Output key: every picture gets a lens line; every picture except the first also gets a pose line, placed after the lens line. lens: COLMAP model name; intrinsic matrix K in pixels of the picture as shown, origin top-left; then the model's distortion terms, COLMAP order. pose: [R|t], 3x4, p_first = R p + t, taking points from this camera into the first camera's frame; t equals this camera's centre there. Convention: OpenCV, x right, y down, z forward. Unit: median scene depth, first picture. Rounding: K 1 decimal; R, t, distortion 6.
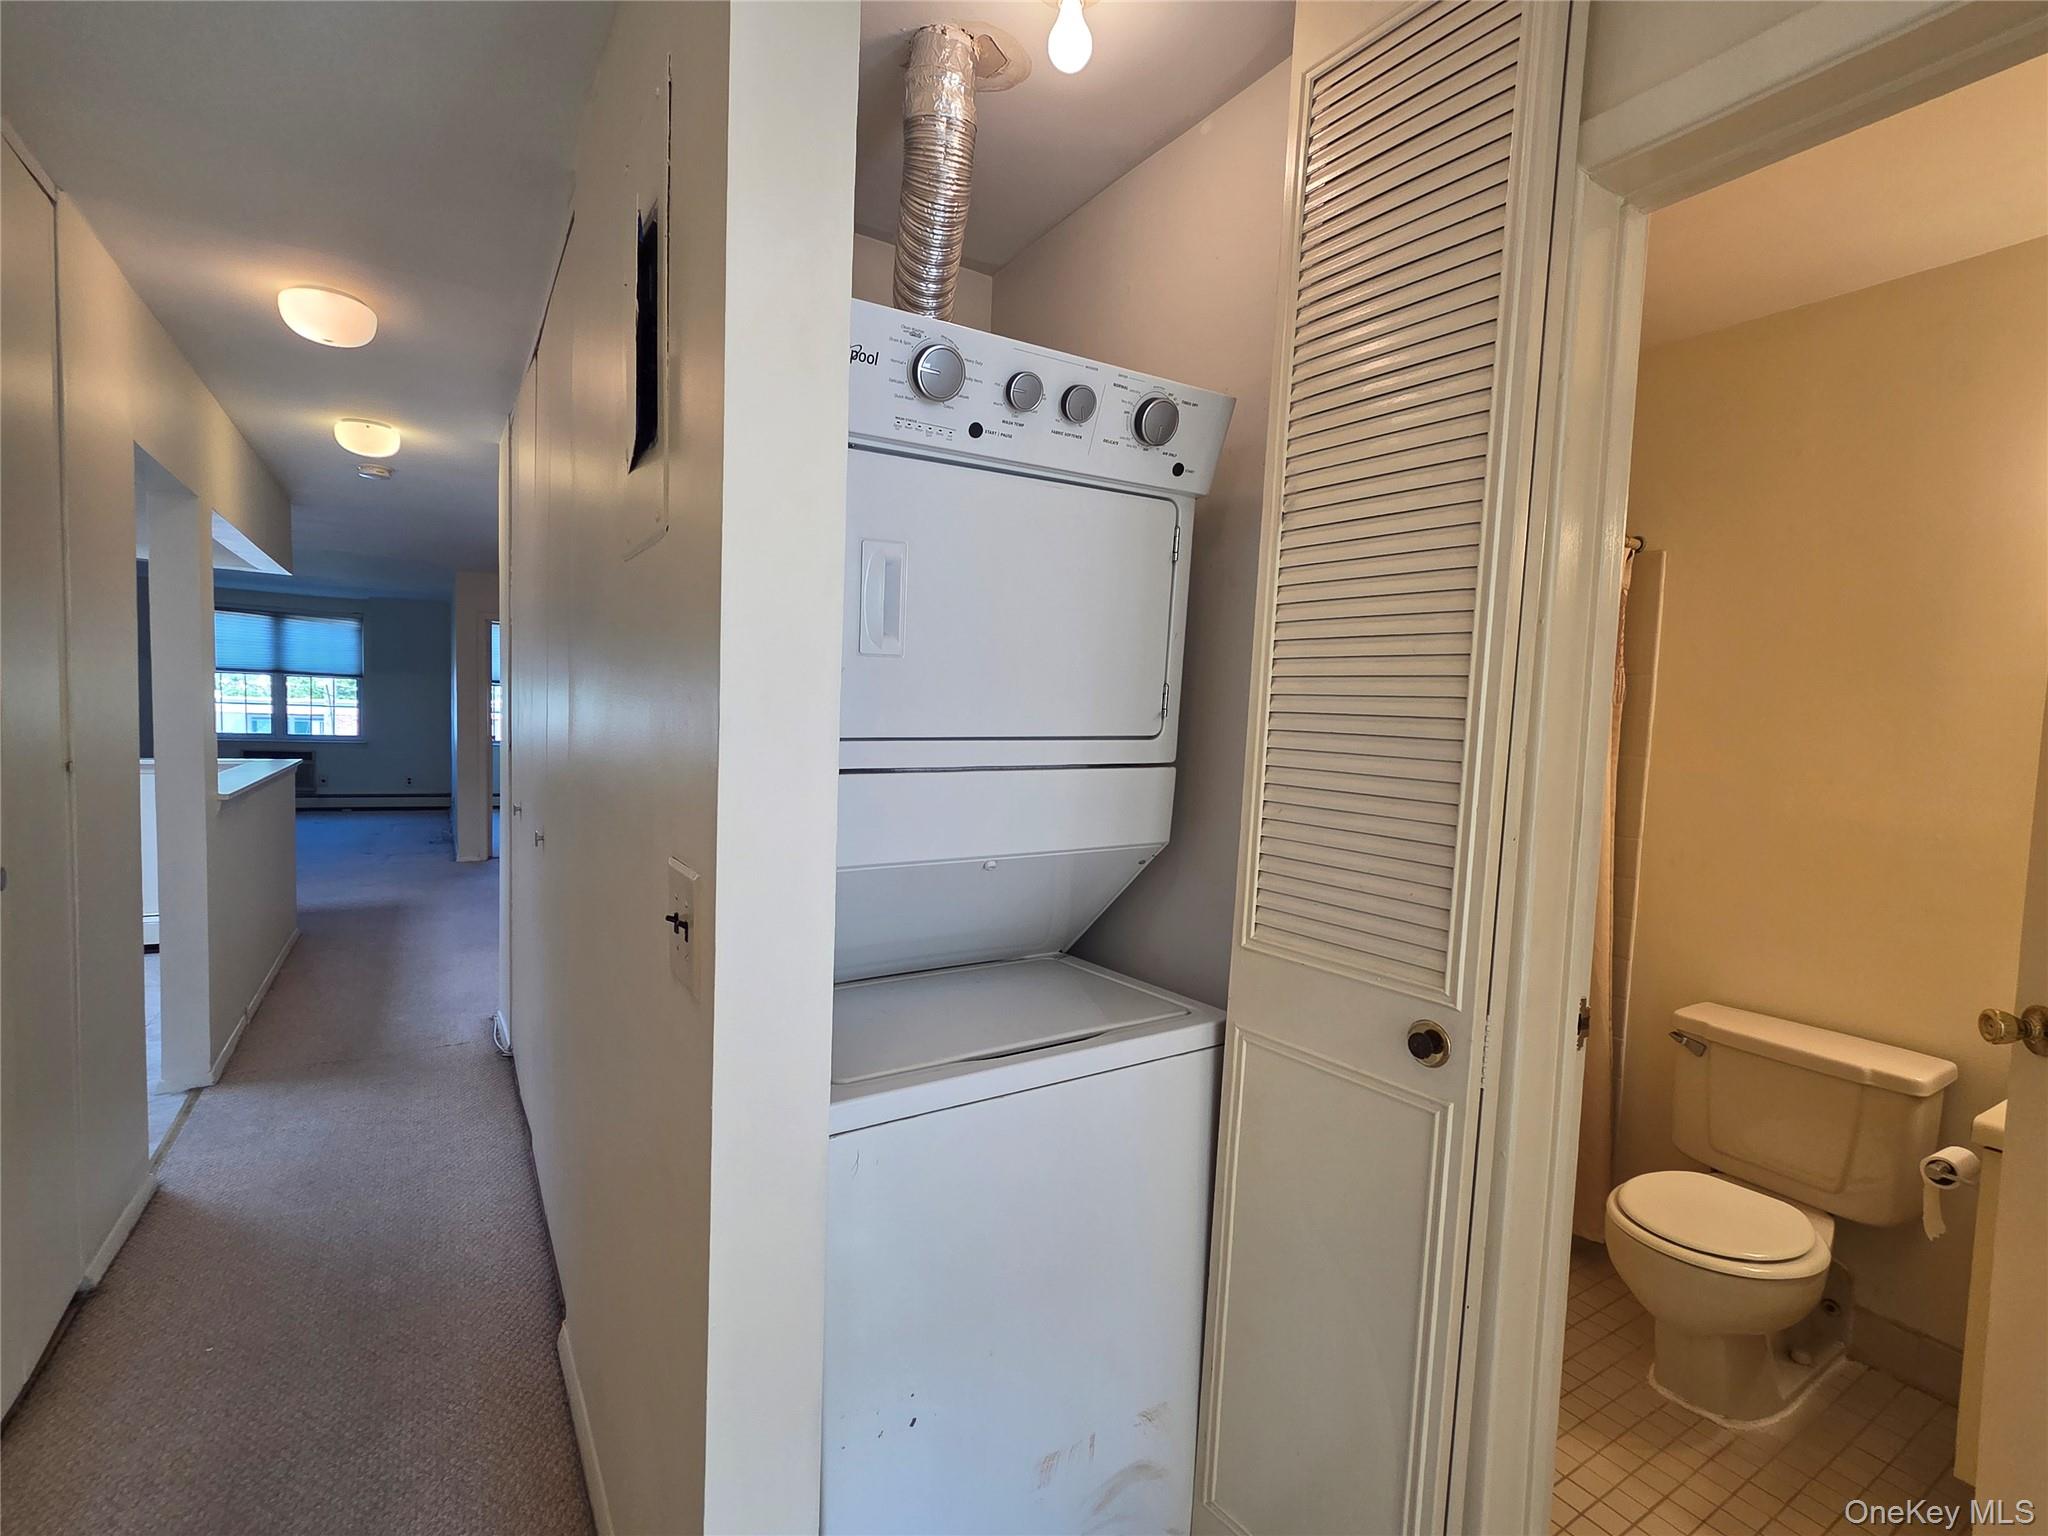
lens RADIAL K [[949.0, 0, 1027.7], [0, 949.0, 780.0], [0, 0, 1]] dist [-0.001340, 0.004230]
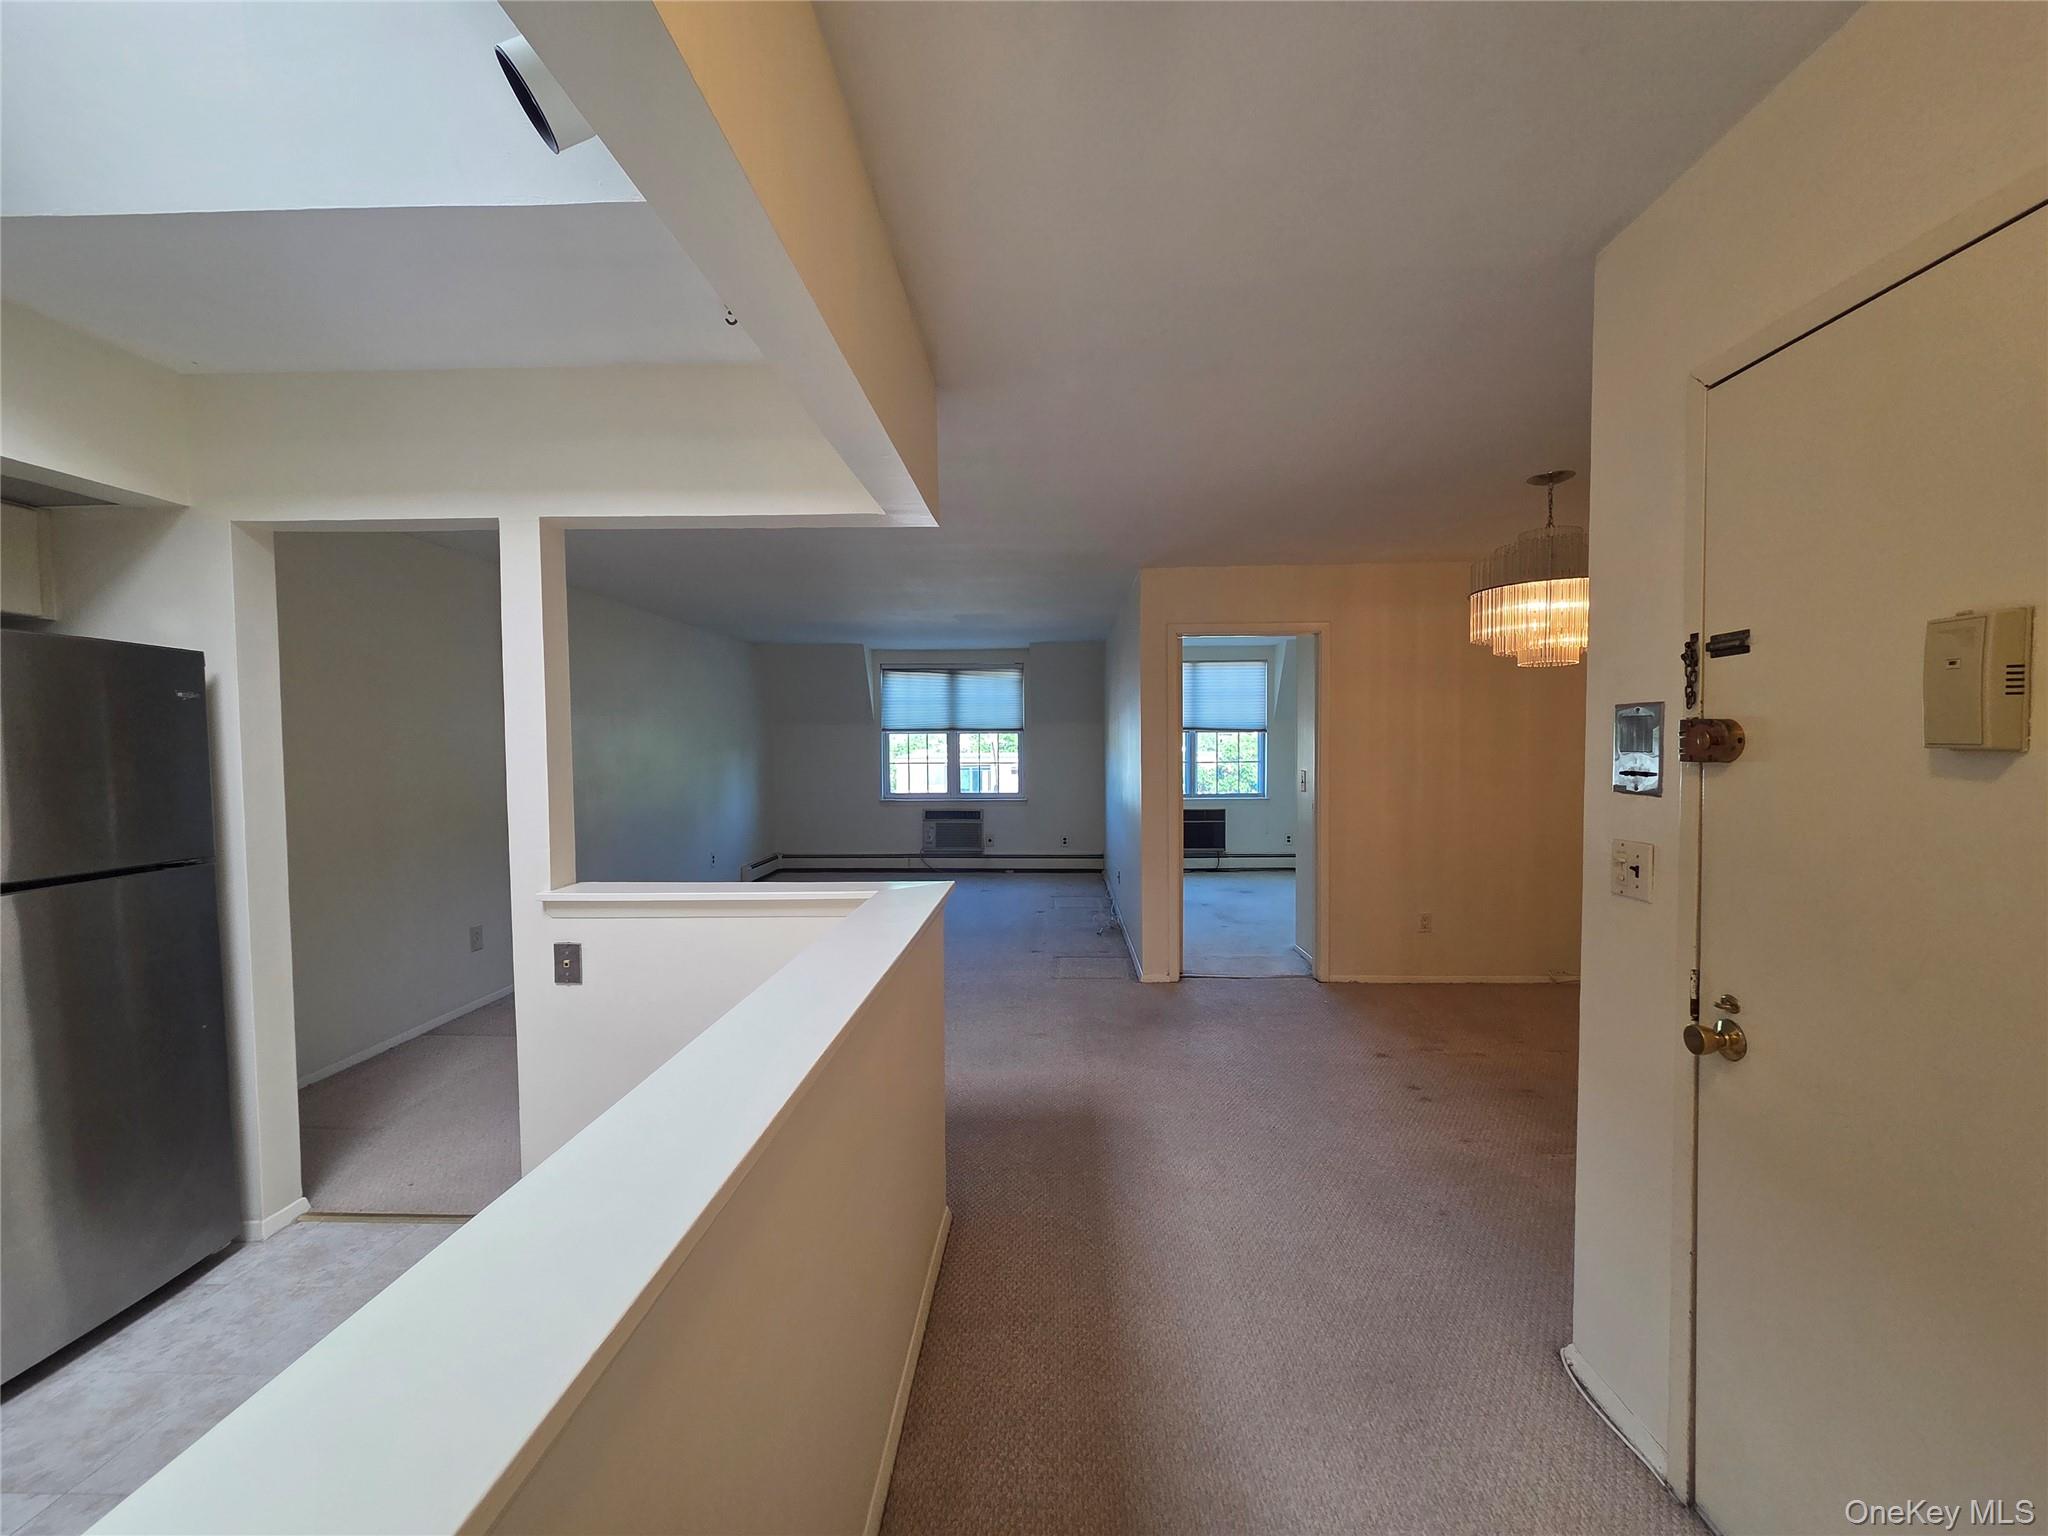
lens RADIAL K [[834.2, 0, 1027.4], [0, 834.2, 781.3], [0, 0, 1]] dist [0.001005, -0.000366]
pose [[0.828200, -0.017669, -0.560154, -1.324937], [0.000822, 0.999540, -0.030313, -0.186297], [0.560432, 0.024645, 0.827833, 1.803259]]
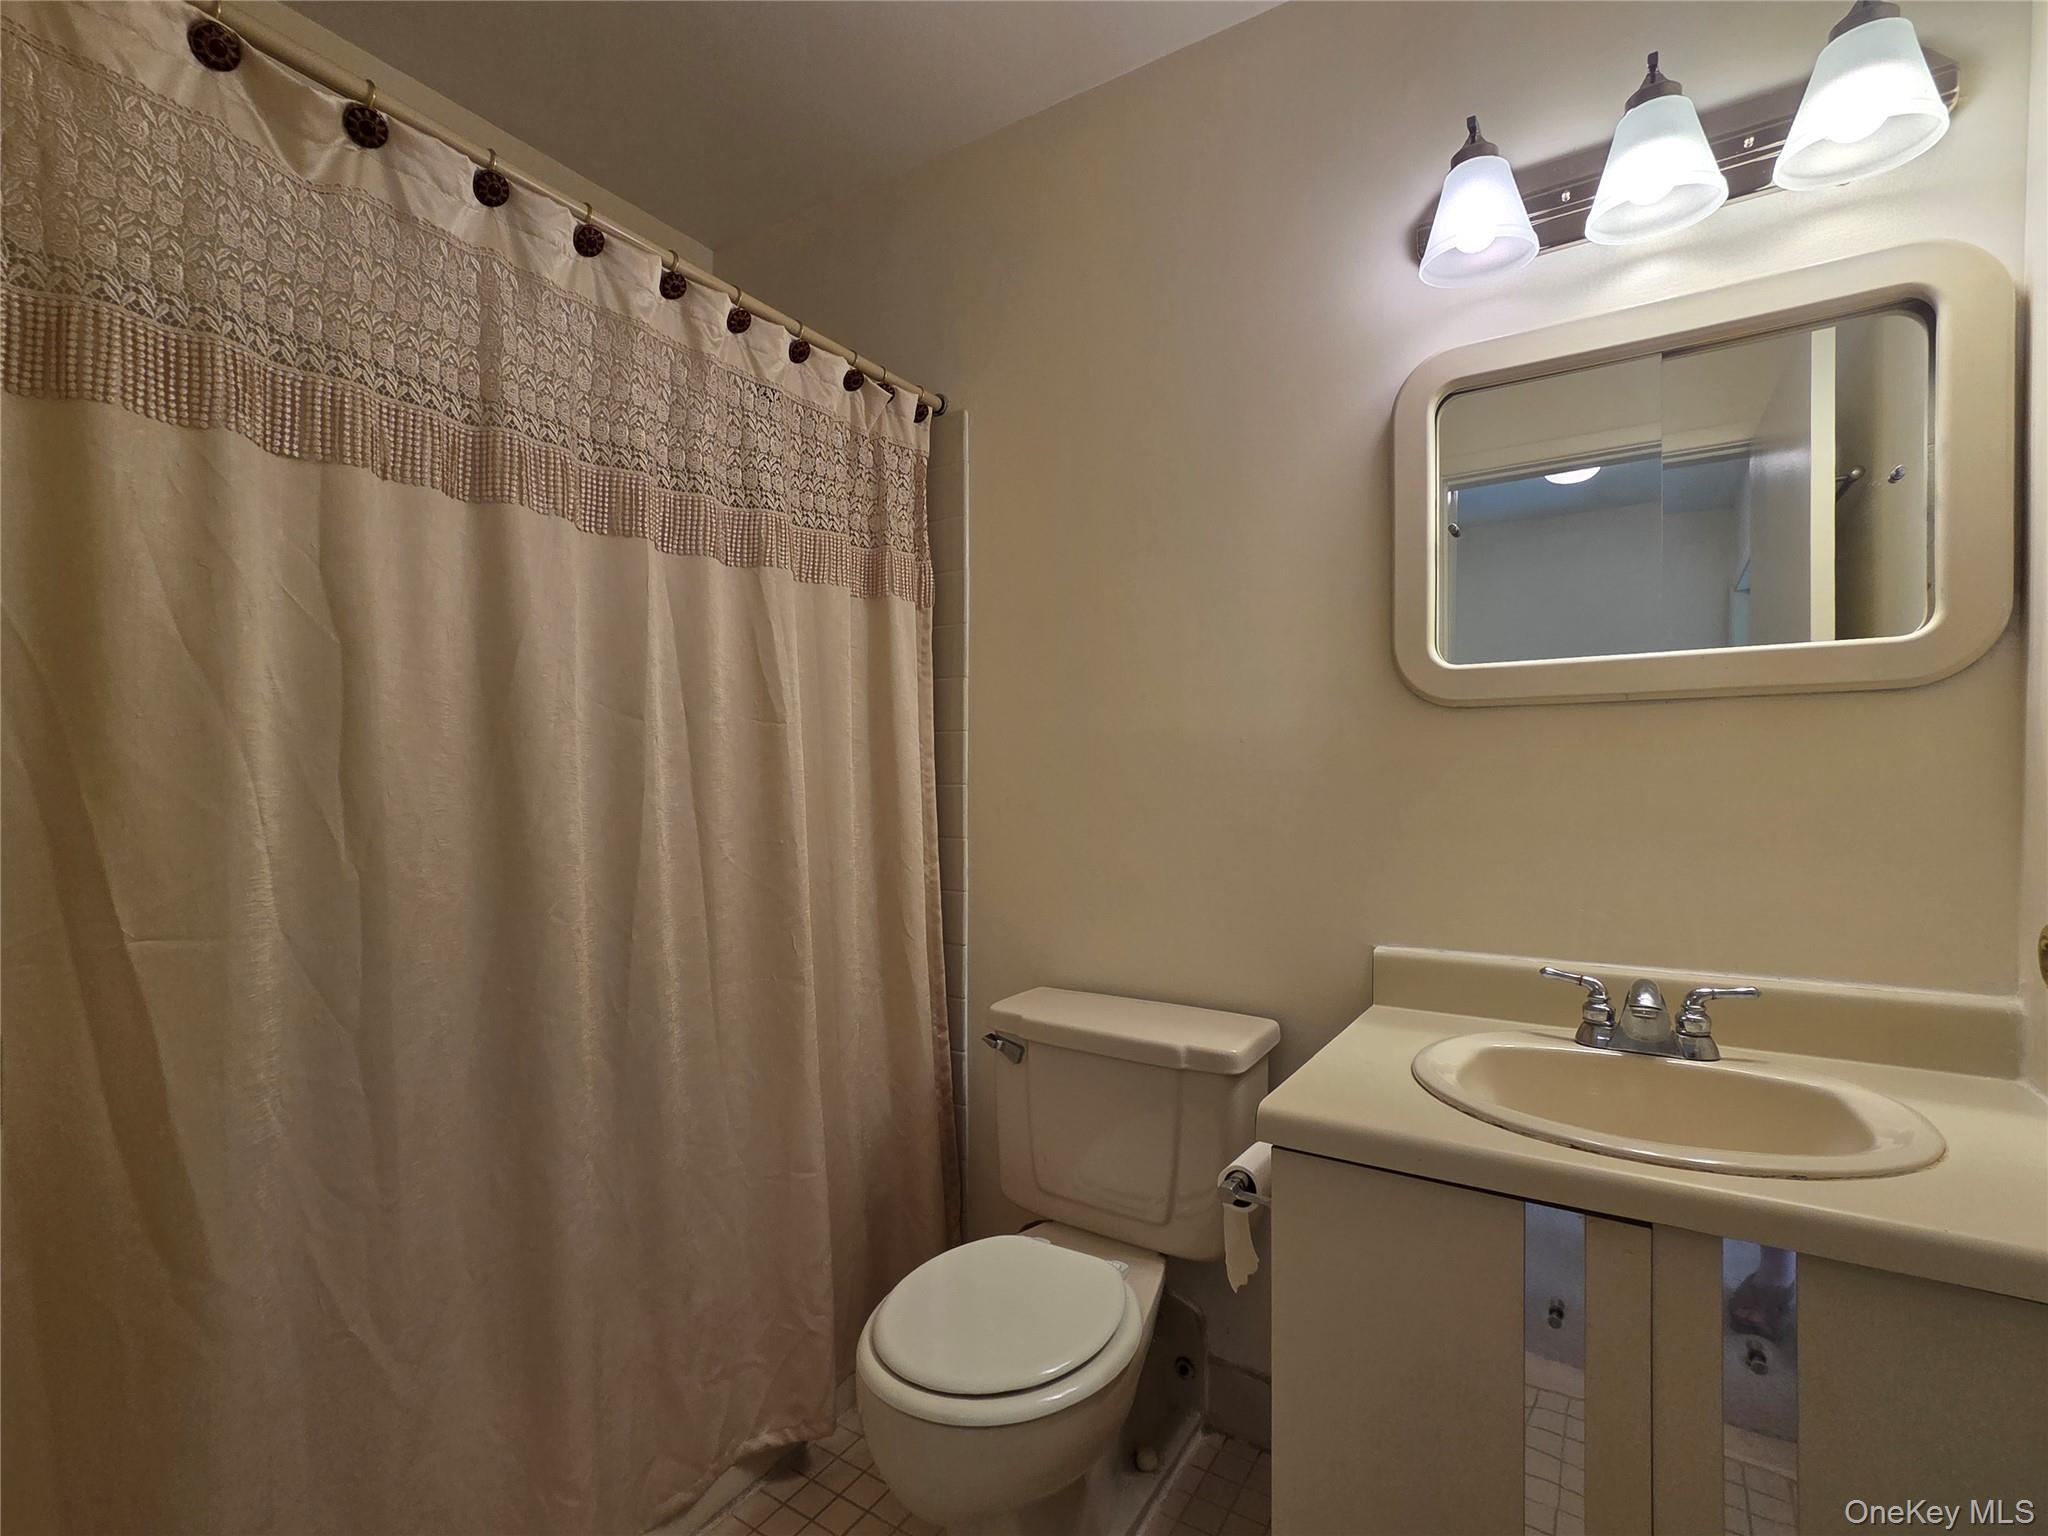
lens RADIAL K [[949.0, 0, 1020.8], [0, 949.0, 796.2], [0, 0, 1]] dist [-0.001340, 0.004230]
pose [[0.904029, -0.048214, 0.424743, 0.468432], [0.066704, 0.997358, -0.028760, 0.123836], [-0.422234, 0.054332, 0.904857, 0.380140]]
